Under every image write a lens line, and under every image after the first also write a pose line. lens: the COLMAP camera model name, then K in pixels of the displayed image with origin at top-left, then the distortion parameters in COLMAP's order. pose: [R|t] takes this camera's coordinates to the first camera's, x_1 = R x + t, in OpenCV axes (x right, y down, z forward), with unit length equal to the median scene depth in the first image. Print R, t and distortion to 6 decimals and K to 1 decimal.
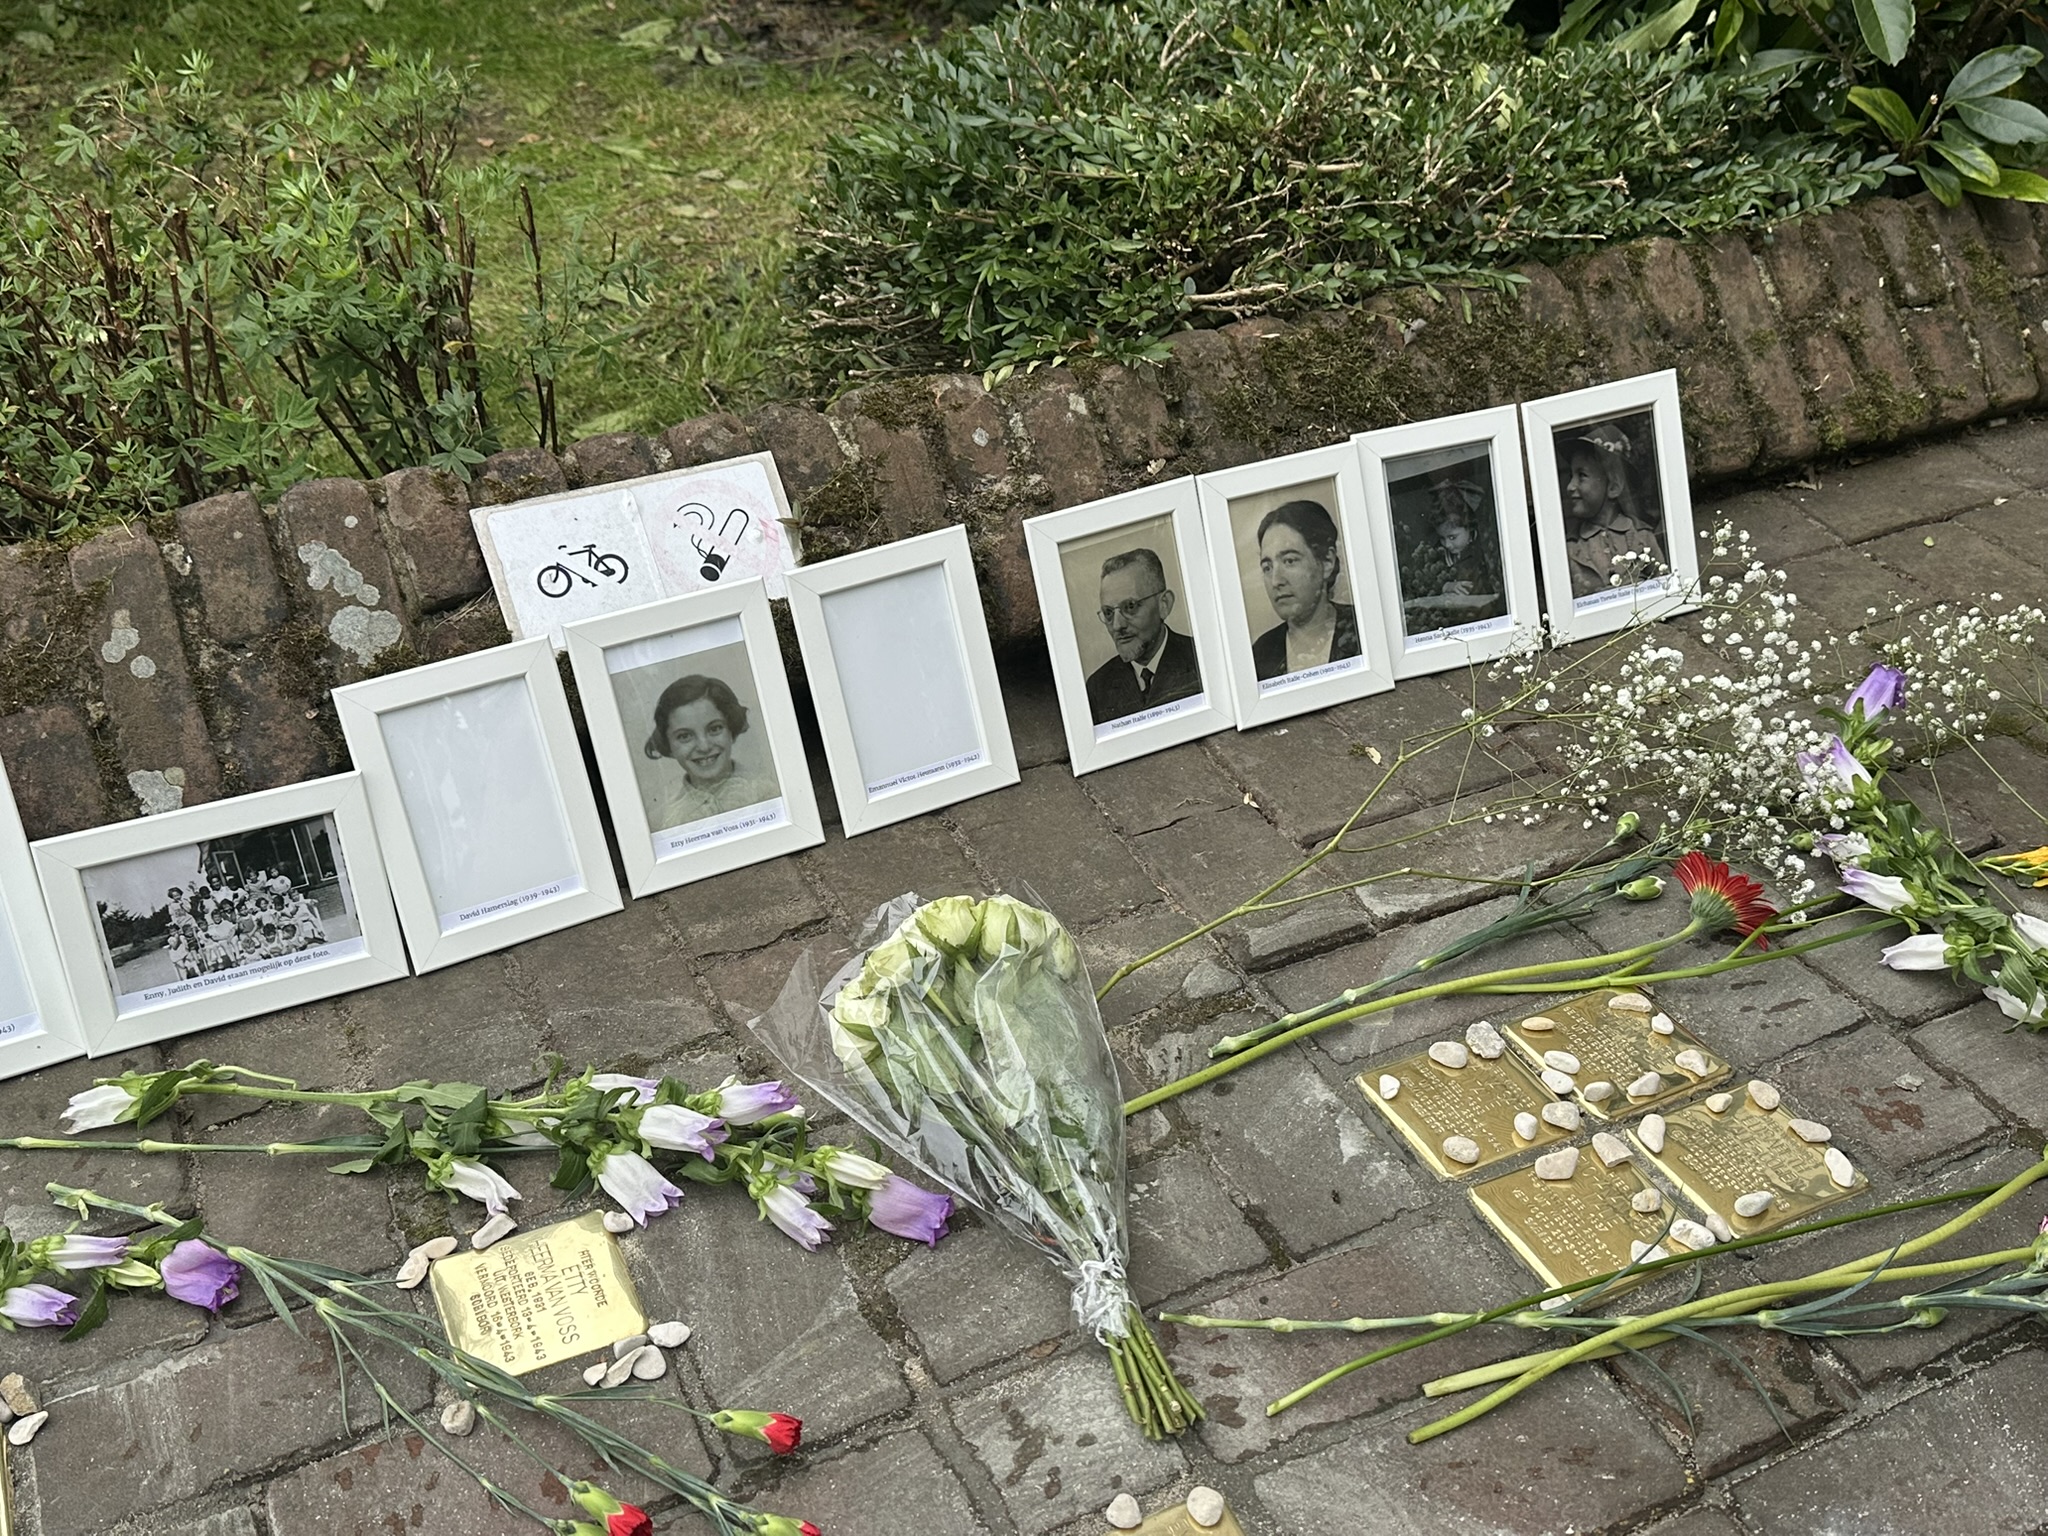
lens RADIAL K [[2112.1, 0, 1010.7], [0, 2112.1, 776.5], [0, 0, 1]] dist [0.197644, -0.446915]
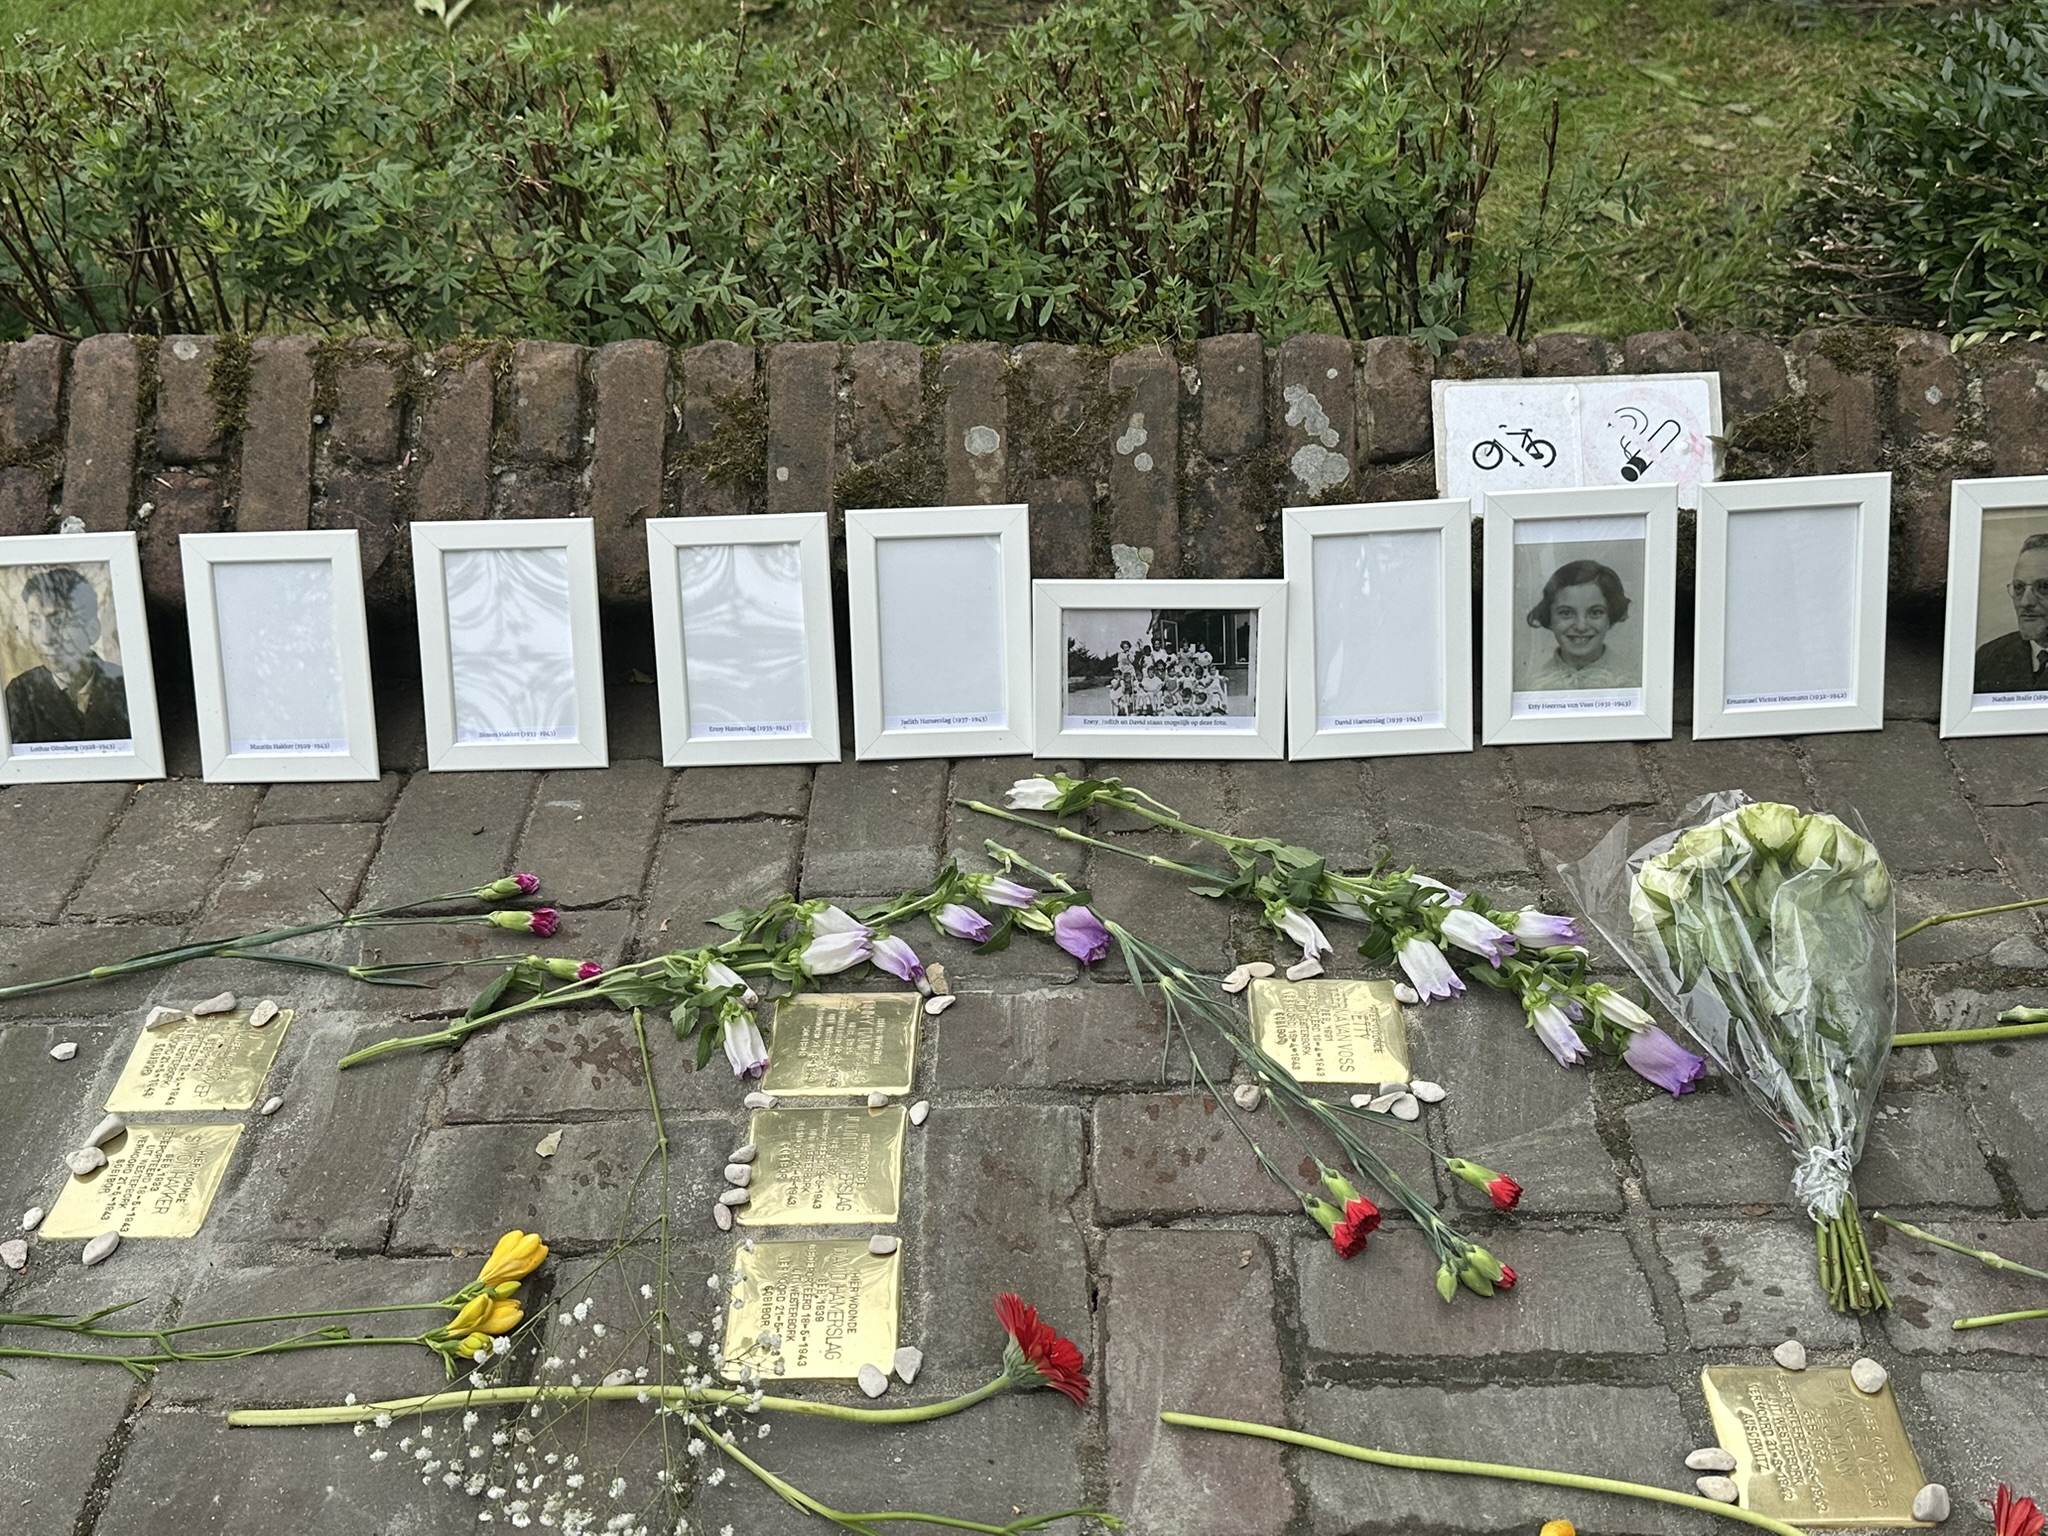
lens RADIAL K [[2112.1, 0, 1010.7], [0, 2112.1, 776.5], [0, 0, 1]] dist [0.197644, -0.446915]
pose [[0.893489, 0.247695, -0.374600, 0.027183], [-0.232866, 0.968774, 0.085150, 0.037936], [0.383994, 0.011151, 0.923268, -0.145314]]
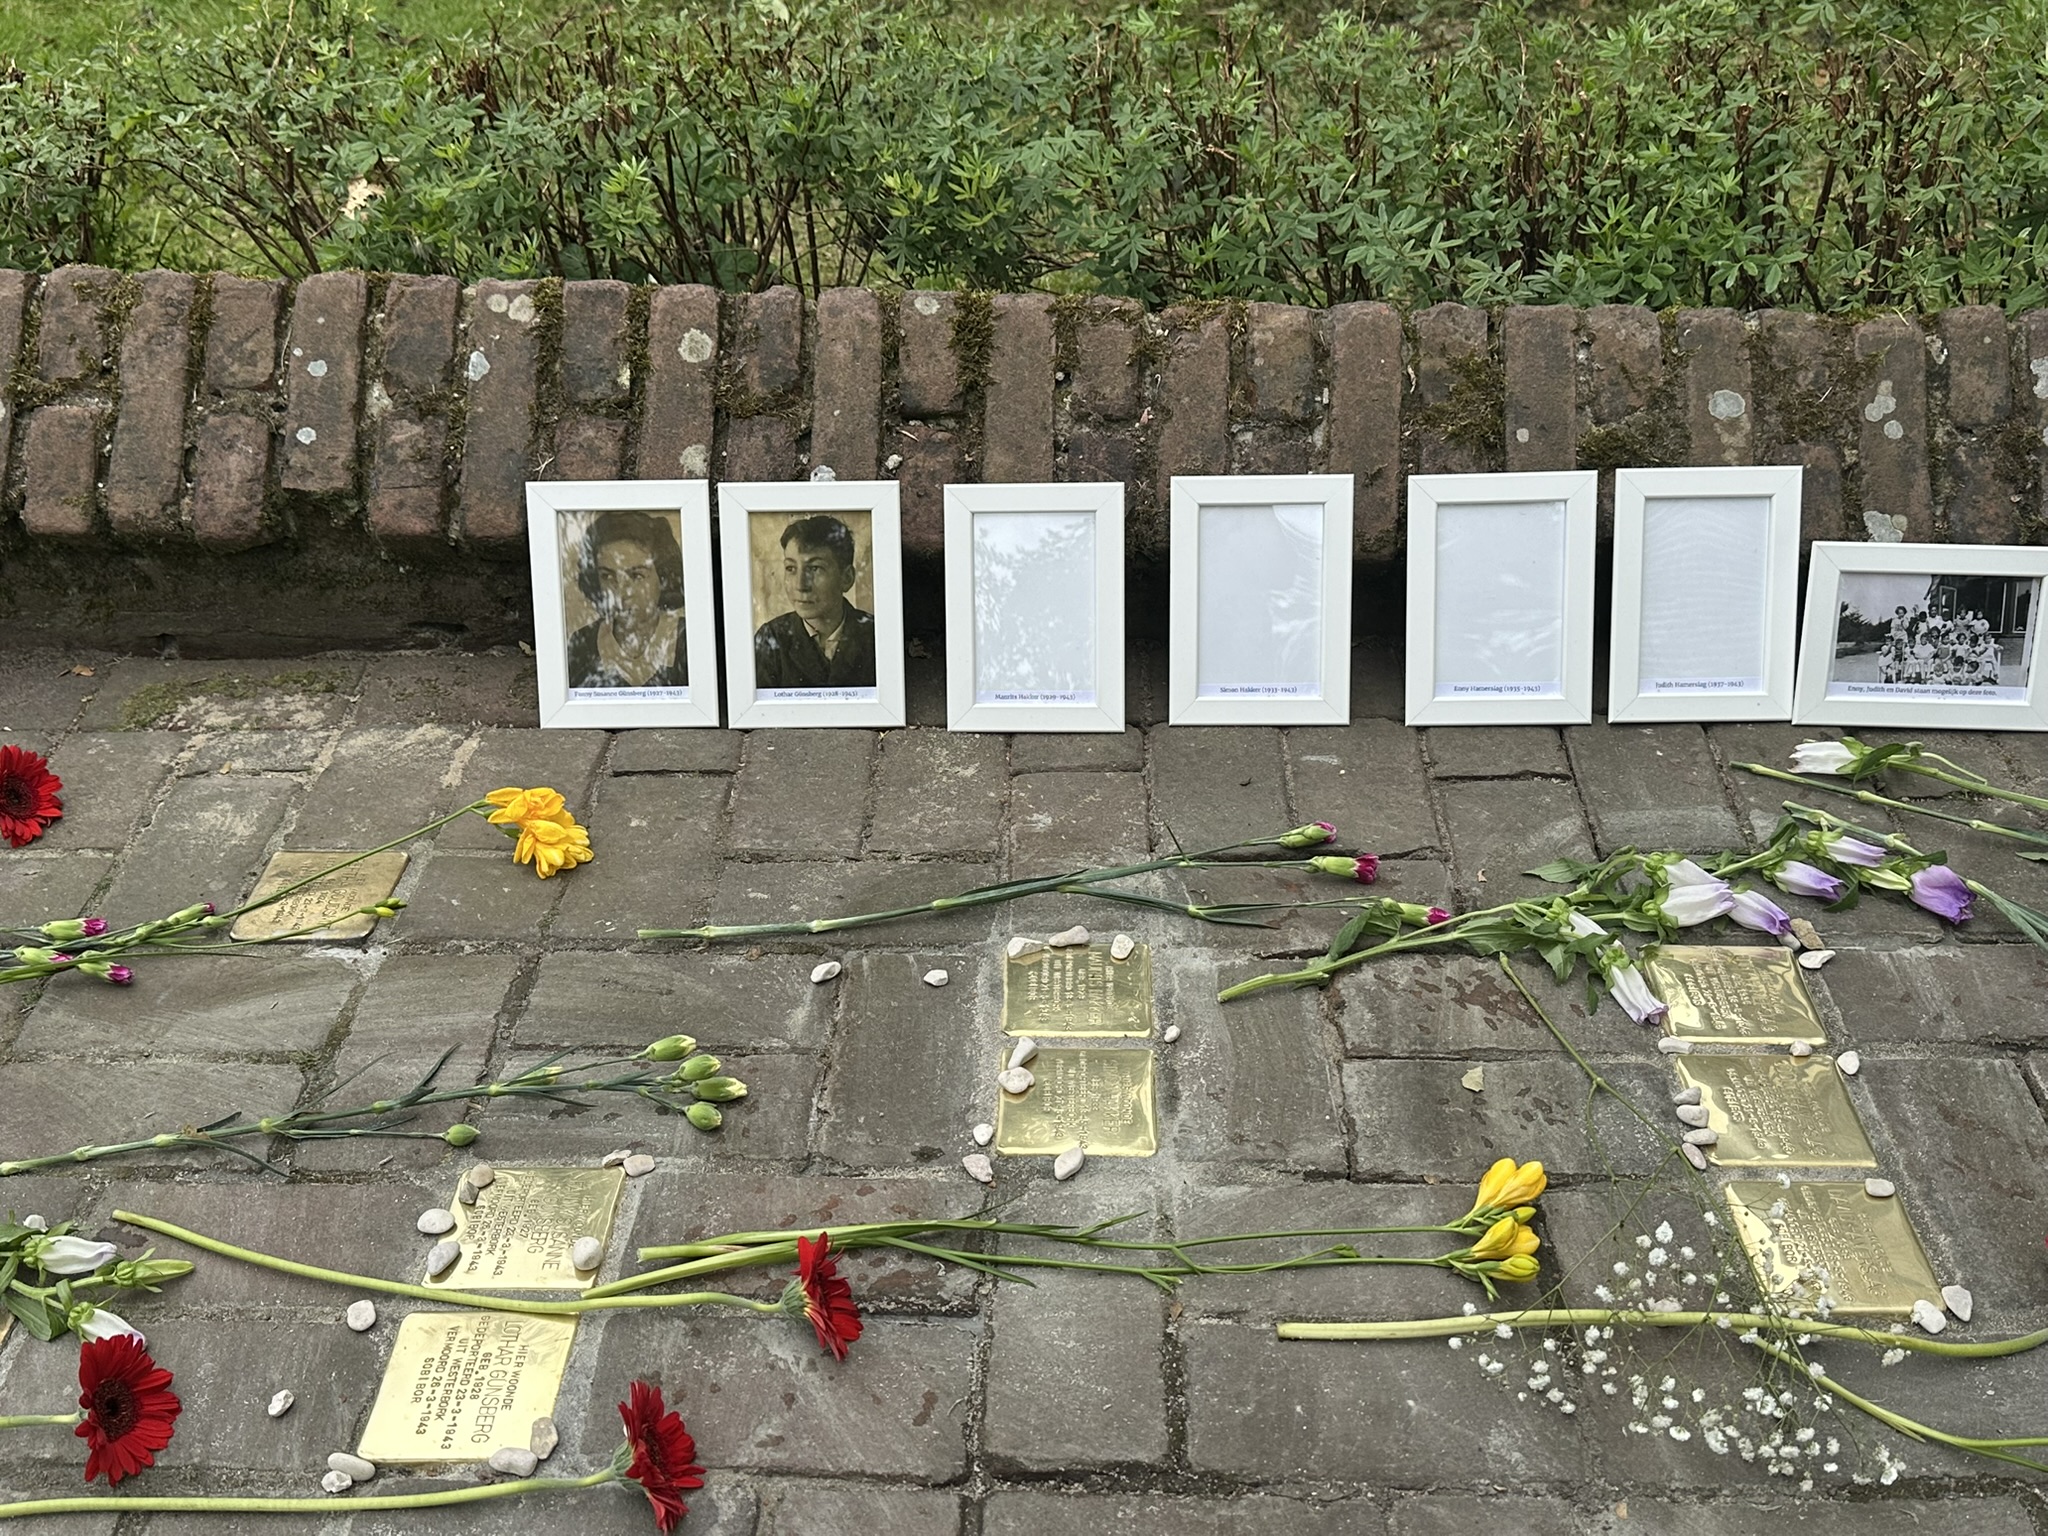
lens RADIAL K [[2109.6, 0, 976.5], [0, 2109.6, 795.0], [0, 0, 1]] dist [0.206870, -0.417219]
pose [[0.892686, 0.263585, -0.365560, -0.370091], [-0.258229, 0.963932, 0.064449, 0.205199], [0.369363, 0.036865, 0.928554, -0.316784]]
